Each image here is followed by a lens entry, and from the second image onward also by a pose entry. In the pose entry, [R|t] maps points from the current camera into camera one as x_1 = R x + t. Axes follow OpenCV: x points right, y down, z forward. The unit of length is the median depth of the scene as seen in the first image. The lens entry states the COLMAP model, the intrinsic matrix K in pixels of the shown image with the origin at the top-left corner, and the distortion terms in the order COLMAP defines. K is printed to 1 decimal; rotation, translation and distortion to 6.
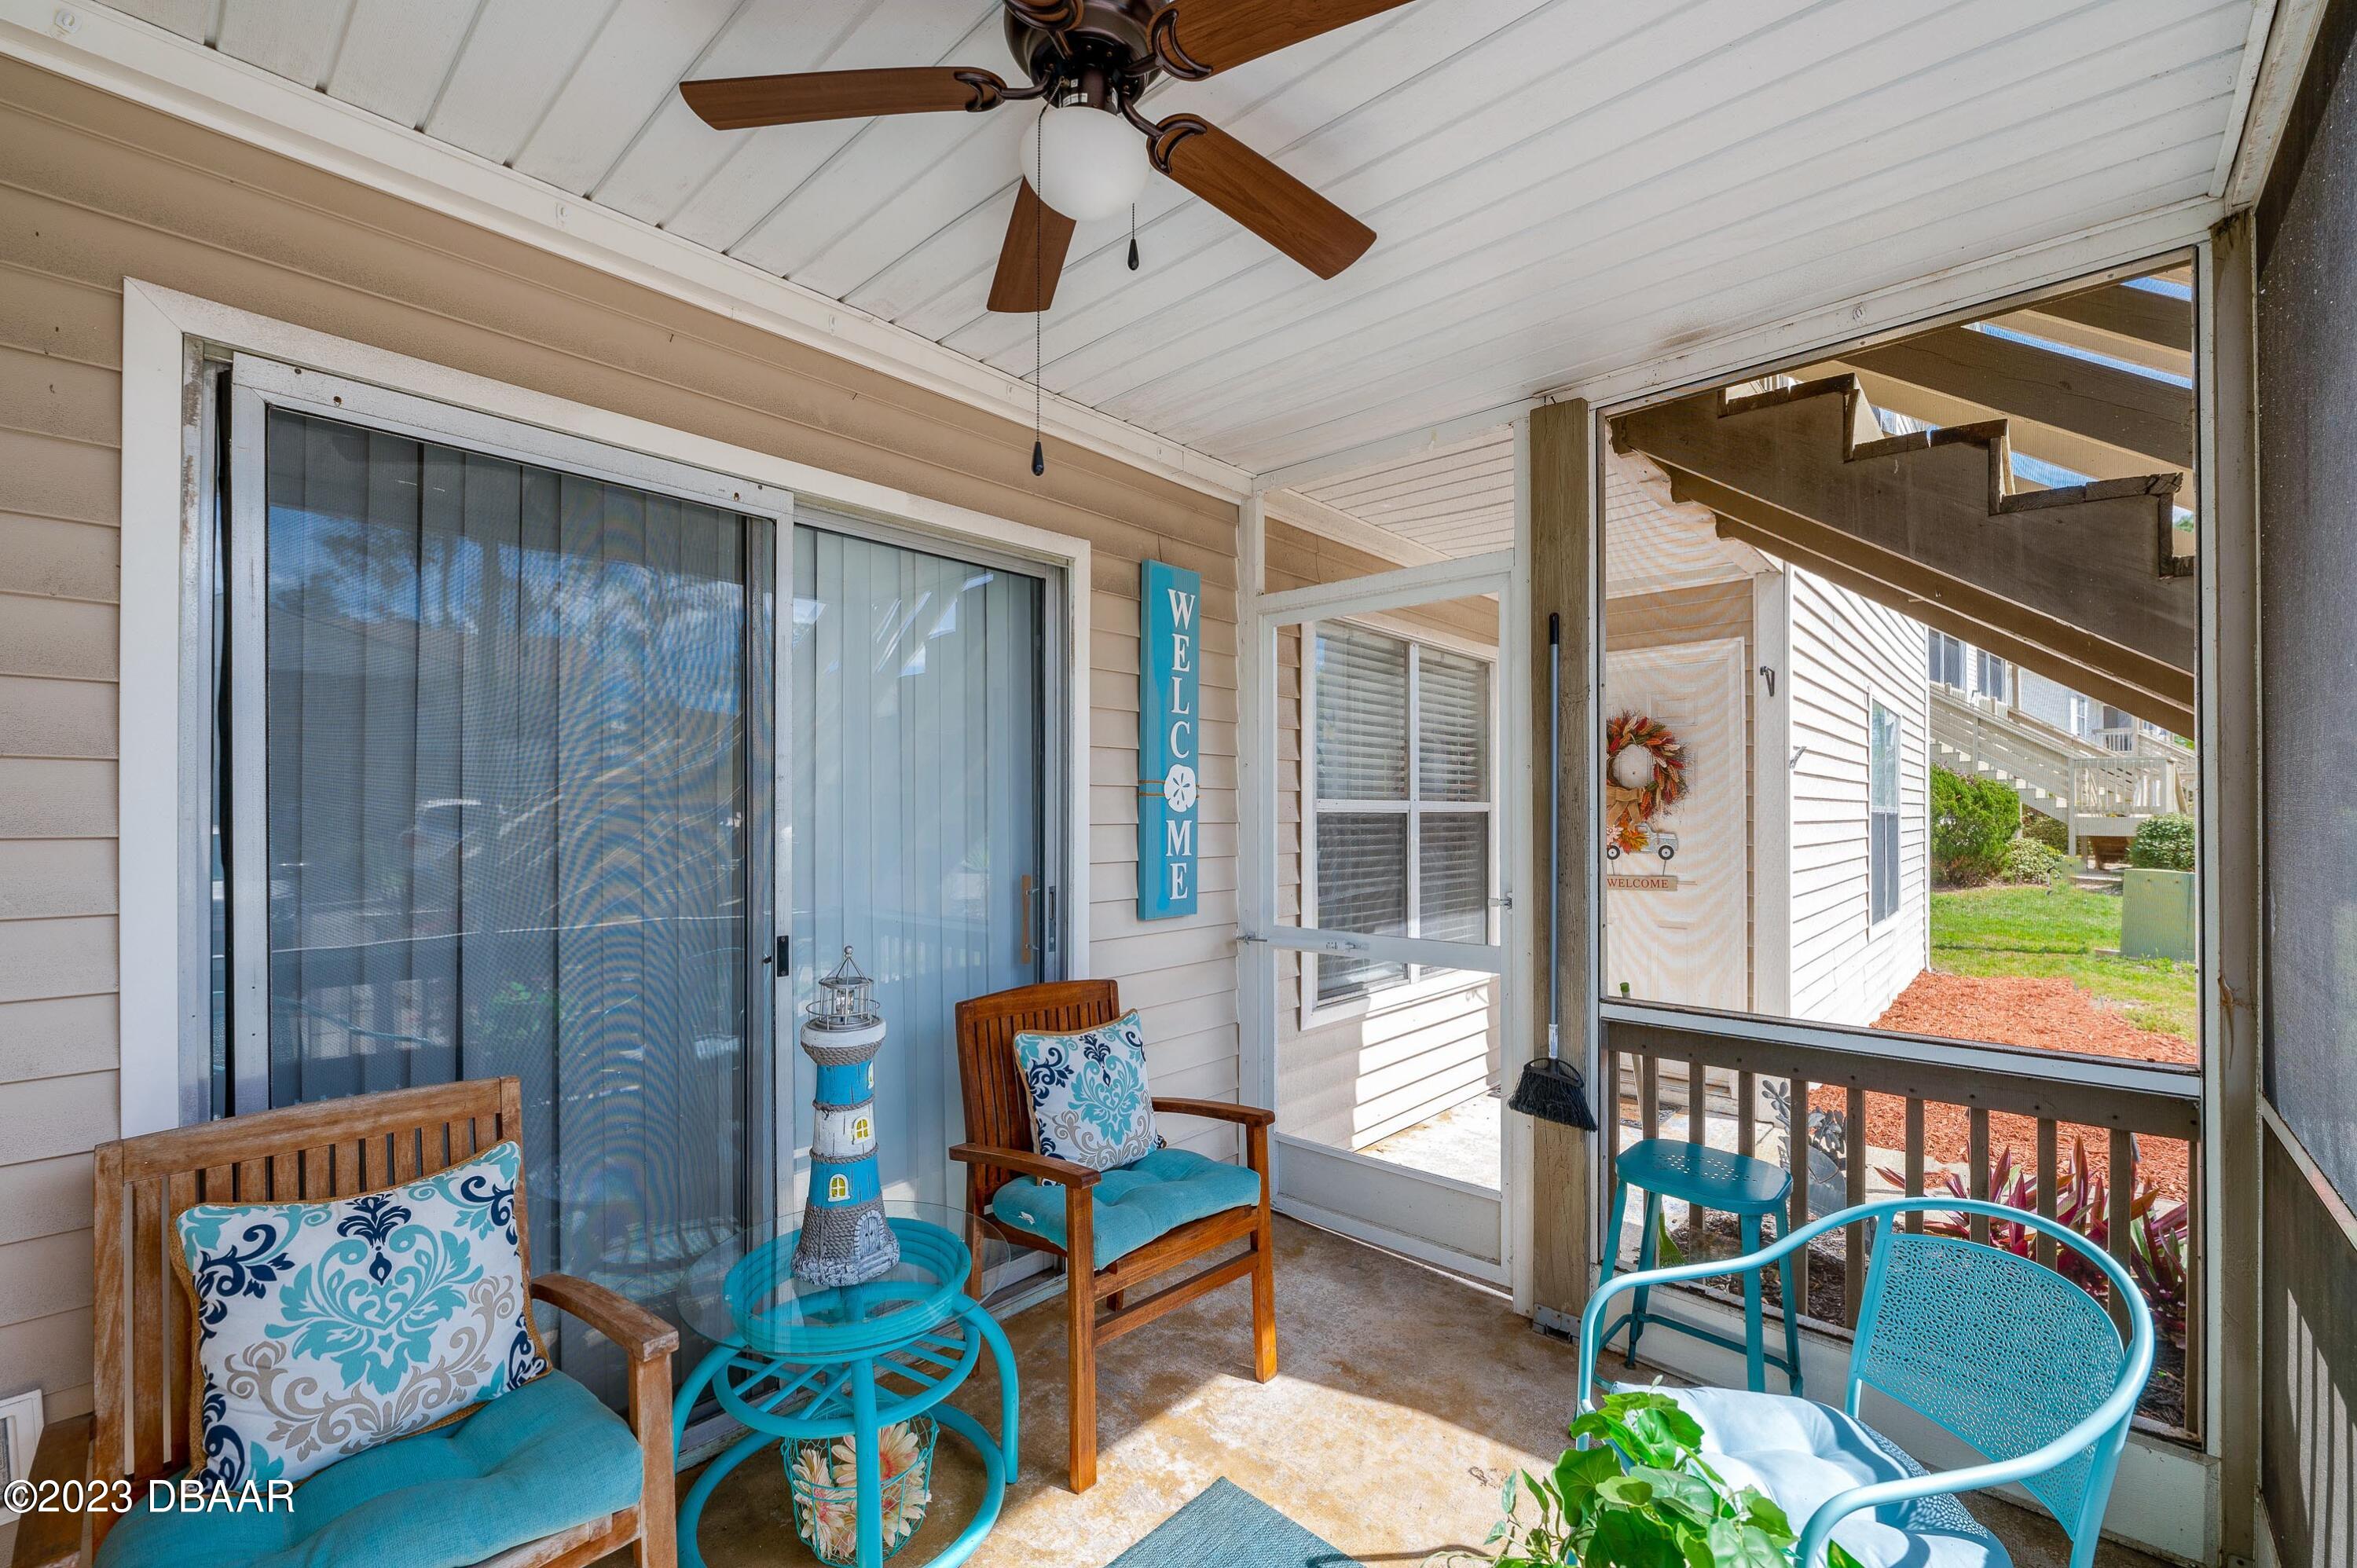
lens RADIAL K [[975.3, 0, 1182.3], [0, 975.3, 807.7], [0, 0, 1]] dist [-0.002024, -0.000473]
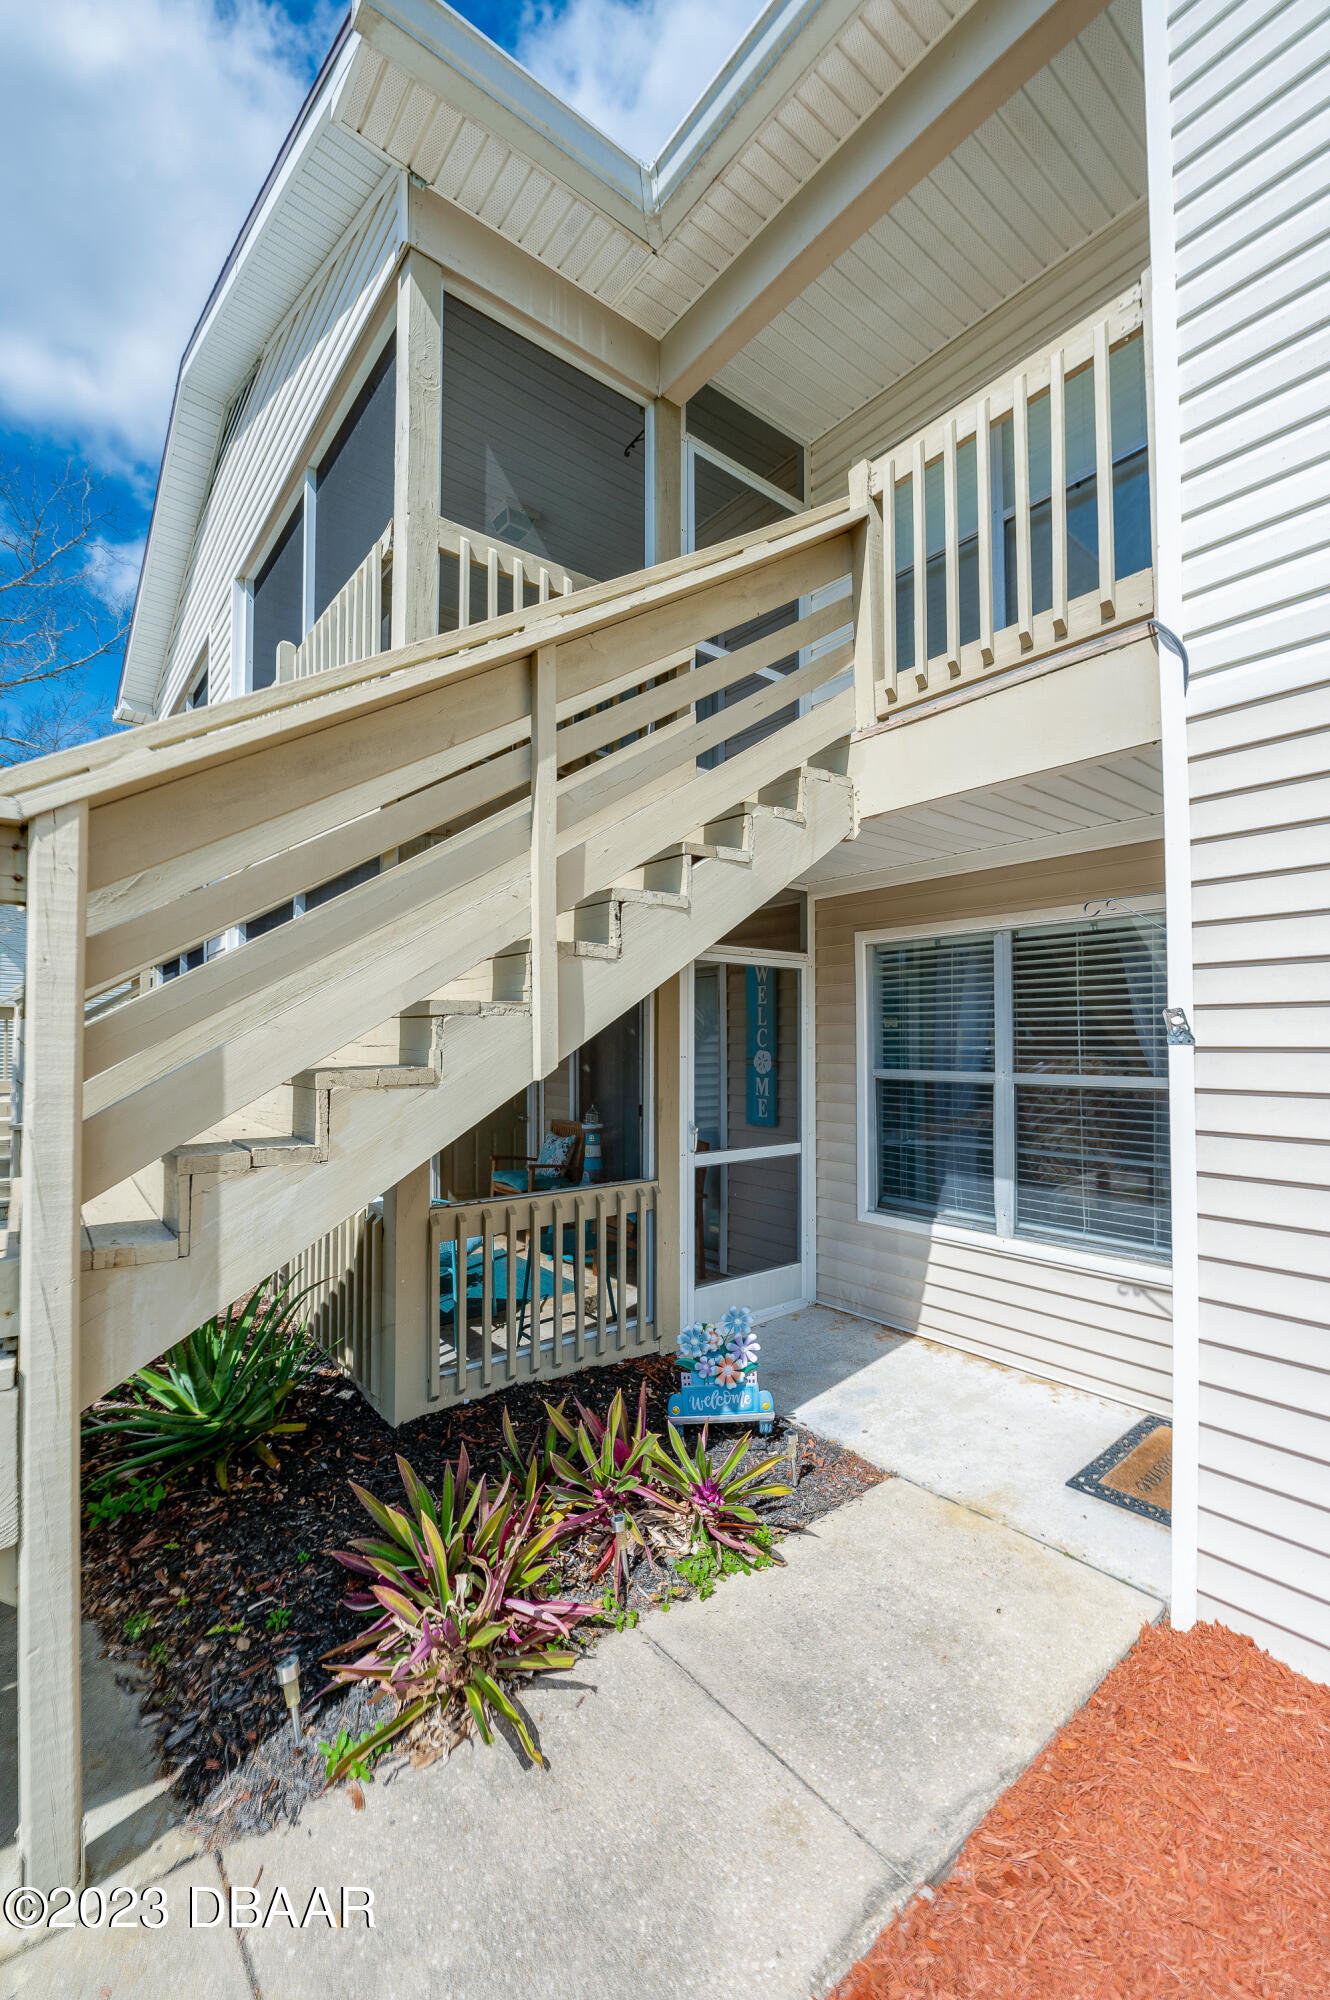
lens RADIAL K [[827.6, 0, 669.3], [0, 827.6, 1029.4], [0, 0, 1]] dist [-0.002024, -0.000473]
pose [[-0.162218, -0.015850, -0.986628, 1.696363], [0.007967, 0.999817, -0.017372, -0.058230], [0.986723, -0.010678, -0.162062, 1.079199]]
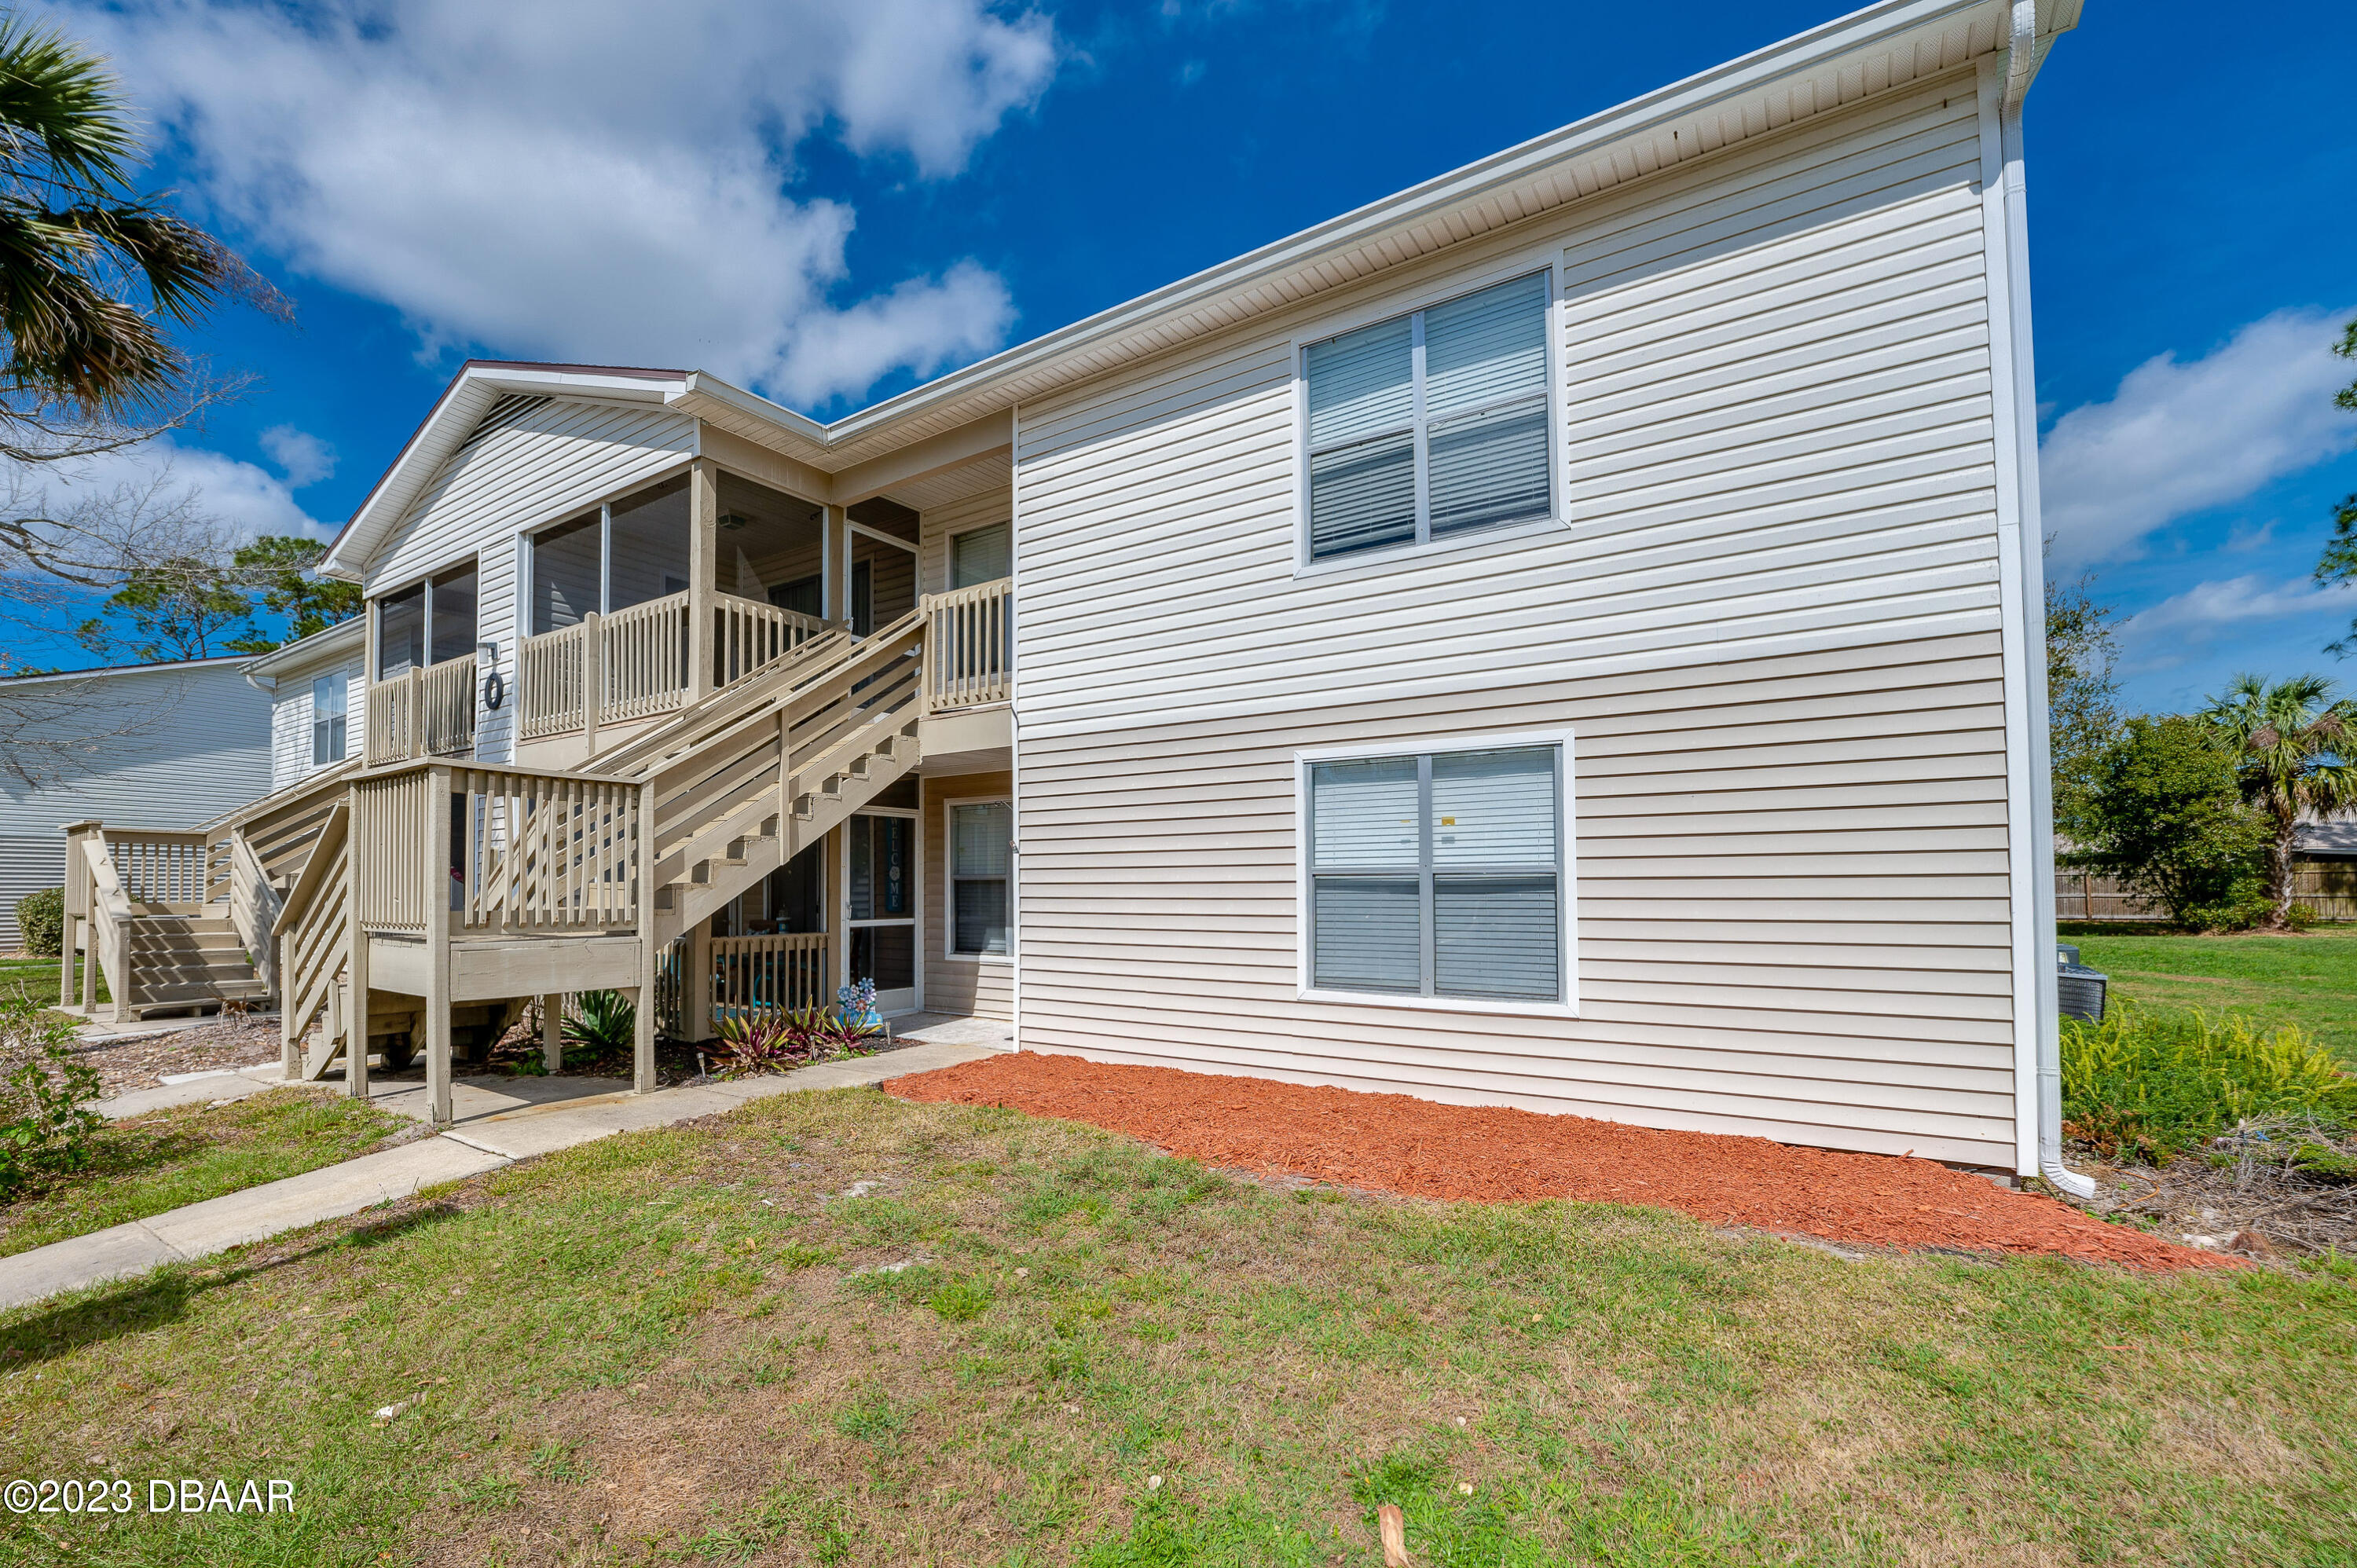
lens RADIAL K [[975.3, 0, 1106.2], [0, 975.3, 852.2], [0, 0, 1]] dist [-0.002024, -0.000473]
pose [[0.094581, -0.034887, -0.994906, 3.384840], [0.013755, 0.999336, -0.033734, 0.029462], [0.995422, -0.010494, 0.094998, 1.396016]]
